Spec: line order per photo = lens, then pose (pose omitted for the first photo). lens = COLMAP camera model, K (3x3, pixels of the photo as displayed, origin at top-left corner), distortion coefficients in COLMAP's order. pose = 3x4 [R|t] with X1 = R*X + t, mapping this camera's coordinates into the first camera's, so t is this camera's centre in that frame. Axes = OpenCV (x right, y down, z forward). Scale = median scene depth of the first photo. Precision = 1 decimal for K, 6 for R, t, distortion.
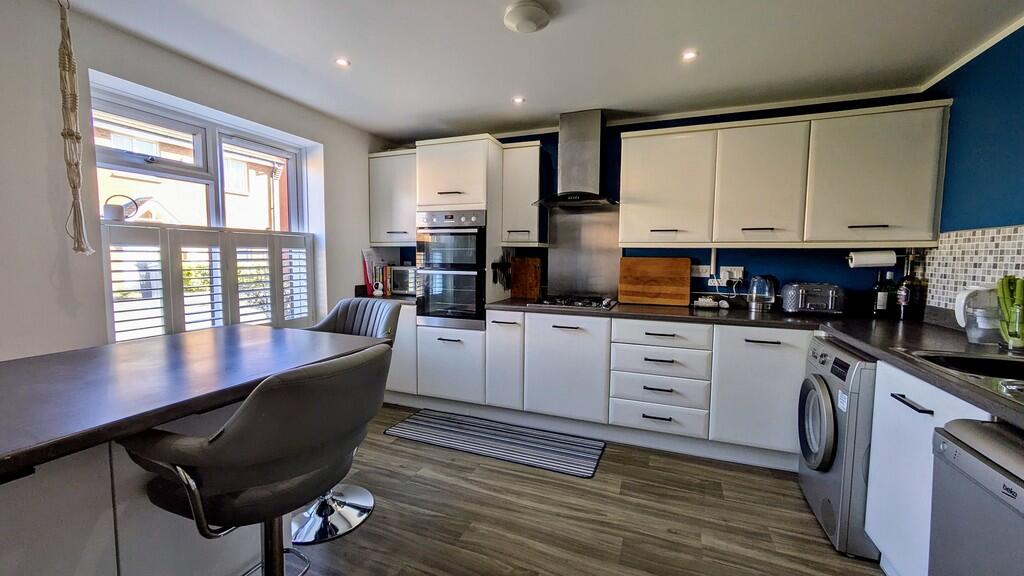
lens RADIAL K [[398.5, 0, 513.7], [0, 398.5, 285.6], [0, 0, 1]] dist [-0.008142, 0.003940]
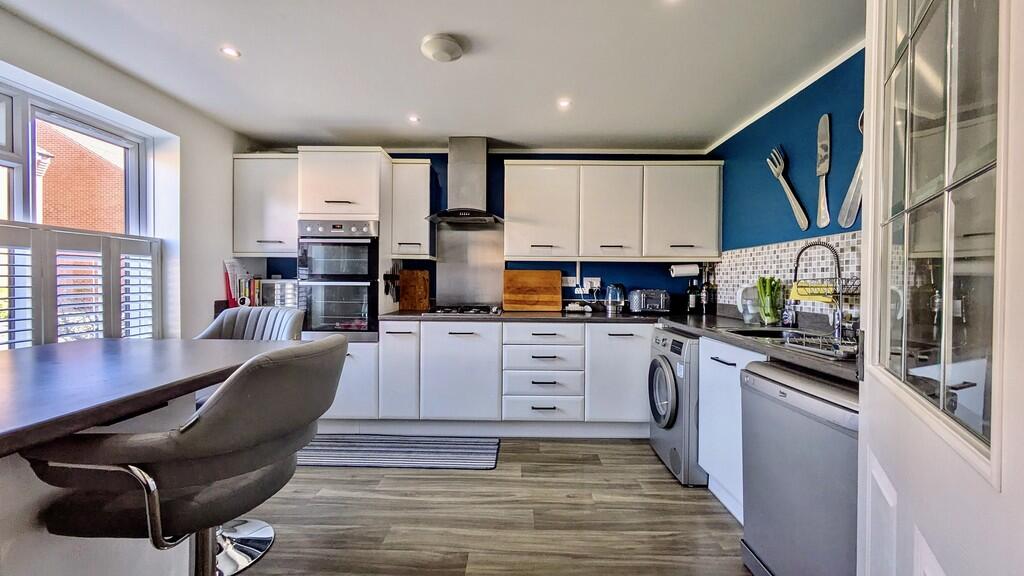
lens RADIAL K [[398.5, 0, 513.7], [0, 398.5, 285.6], [0, 0, 1]] dist [-0.008142, 0.003940]
pose [[0.933729, -0.005958, 0.357930, -0.118648], [0.028050, 0.998005, -0.056563, 0.041350], [-0.356879, 0.062855, 0.932034, -0.050537]]
